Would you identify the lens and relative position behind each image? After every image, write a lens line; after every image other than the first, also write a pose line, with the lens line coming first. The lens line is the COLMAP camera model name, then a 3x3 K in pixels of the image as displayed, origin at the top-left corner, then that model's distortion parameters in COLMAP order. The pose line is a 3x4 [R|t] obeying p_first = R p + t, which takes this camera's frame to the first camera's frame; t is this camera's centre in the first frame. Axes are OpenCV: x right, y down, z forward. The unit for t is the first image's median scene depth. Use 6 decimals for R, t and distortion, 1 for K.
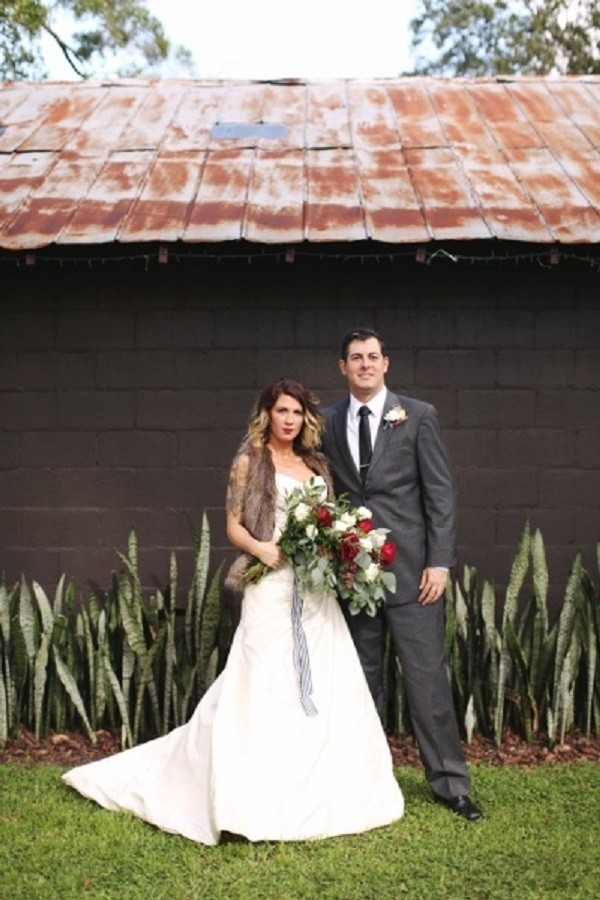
lens RADIAL K [[1469.7, 0, 299.0], [0, 1469.7, 447.6], [0, 0, 1]] dist [-0.194643, 0.000000]
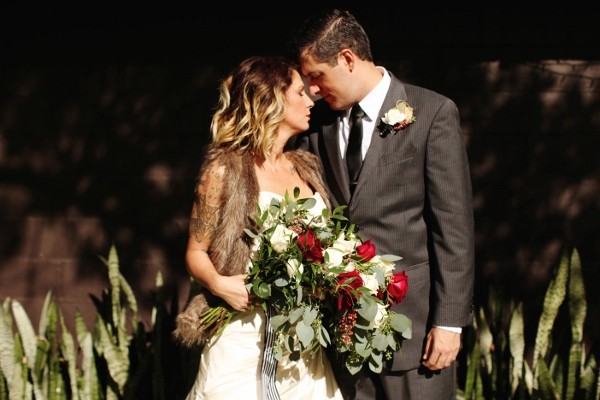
lens RADIAL K [[979.8, 0, 301.0], [0, 979.8, 202.4], [0, 0, 1]] dist [-0.194643, 0.000000]
pose [[0.995992, 0.004216, -0.089342, 0.055499], [0.001259, 0.998129, 0.061134, -0.007488], [0.089433, -0.061001, 0.994123, 0.445988]]
